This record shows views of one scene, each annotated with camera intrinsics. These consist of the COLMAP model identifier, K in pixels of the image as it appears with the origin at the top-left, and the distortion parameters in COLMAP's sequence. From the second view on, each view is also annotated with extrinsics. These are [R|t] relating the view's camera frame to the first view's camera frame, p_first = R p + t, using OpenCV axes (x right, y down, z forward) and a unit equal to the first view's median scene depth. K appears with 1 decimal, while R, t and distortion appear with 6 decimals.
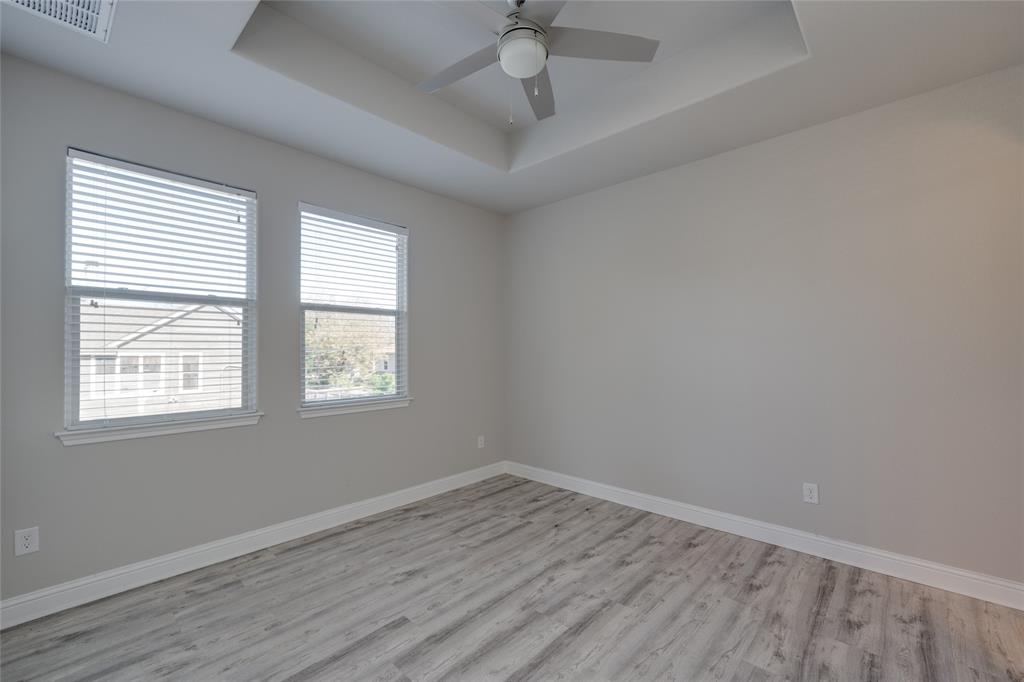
lens RADIAL K [[388.6, 0, 514.7], [0, 388.6, 345.7], [0, 0, 1]] dist [-0.000284, -0.000019]
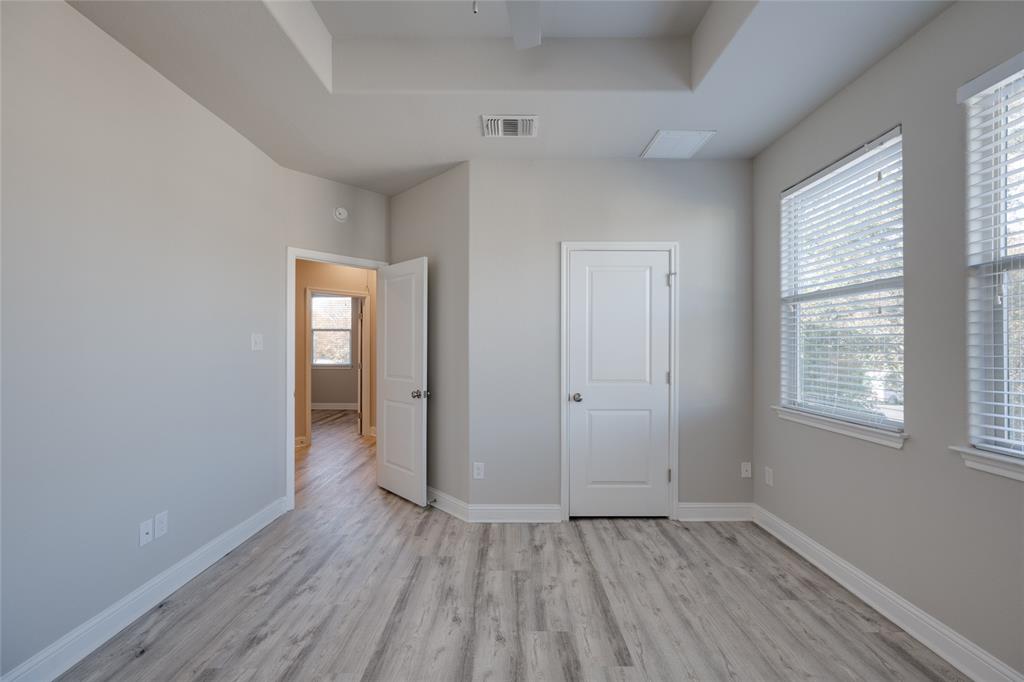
lens RADIAL K [[388.6, 0, 514.7], [0, 388.6, 345.7], [0, 0, 1]] dist [-0.000284, -0.000019]
pose [[-0.693895, 0.003083, -0.720070, 0.464046], [0.011768, 0.999906, -0.007059, 0.007478], [0.719981, -0.013372, -0.693865, 1.324195]]
